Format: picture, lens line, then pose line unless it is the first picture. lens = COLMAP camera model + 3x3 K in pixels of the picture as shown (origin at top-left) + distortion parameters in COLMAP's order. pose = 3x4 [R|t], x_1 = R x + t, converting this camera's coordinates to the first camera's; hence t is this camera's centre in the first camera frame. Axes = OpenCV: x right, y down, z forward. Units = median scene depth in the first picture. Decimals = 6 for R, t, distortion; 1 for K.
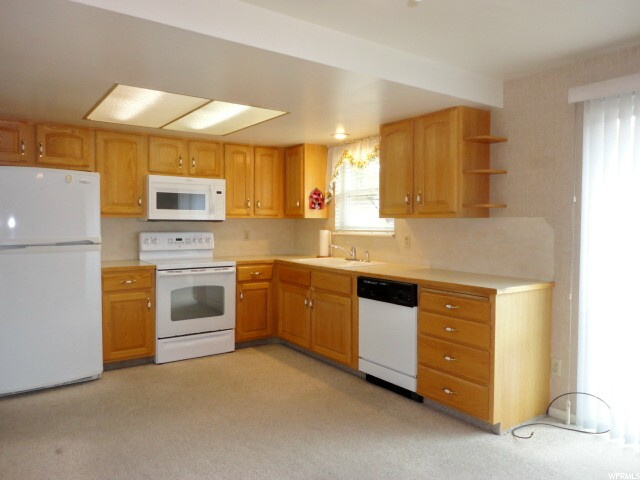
lens RADIAL K [[467.3, 0, 316.9], [0, 467.3, 241.3], [0, 0, 1]] dist [0.001689, 0.002352]
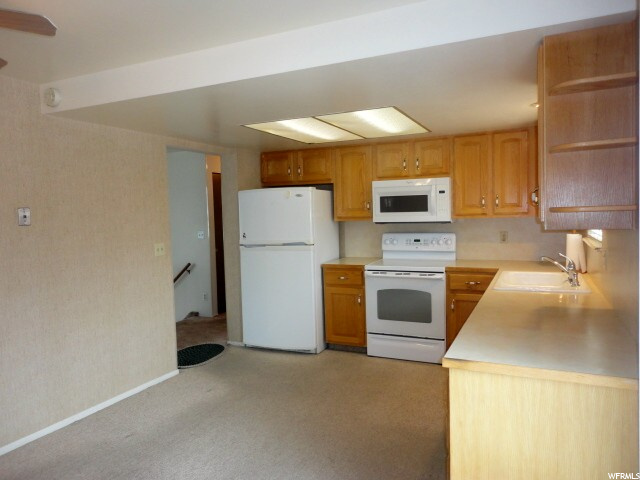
lens RADIAL K [[467.3, 0, 317.7], [0, 467.3, 241.1], [0, 0, 1]] dist [0.001689, 0.002352]
pose [[0.489074, 0.039496, -0.871348, 0.526929], [-0.004276, 0.999071, 0.042886, -0.049706], [0.872232, -0.017249, 0.488788, 0.356213]]
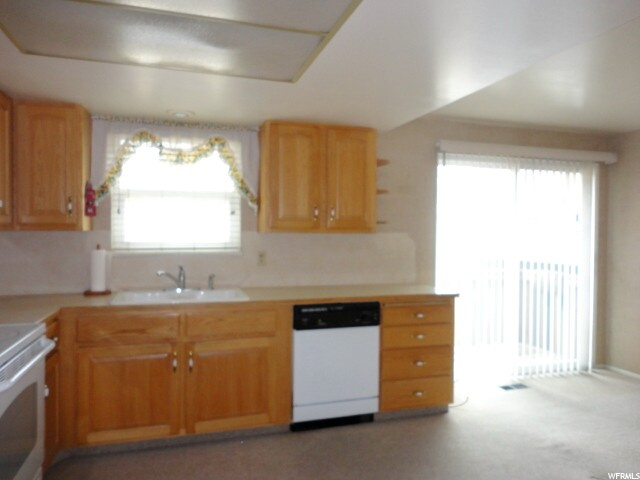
lens RADIAL K [[467.3, 0, 319.9], [0, 467.3, 234.8], [0, 0, 1]] dist [0.001689, 0.002352]
pose [[0.321047, -0.013643, 0.946965, -0.546571], [0.030025, 0.999540, 0.004221, -0.041240], [-0.946587, 0.027077, 0.321309, 0.574466]]
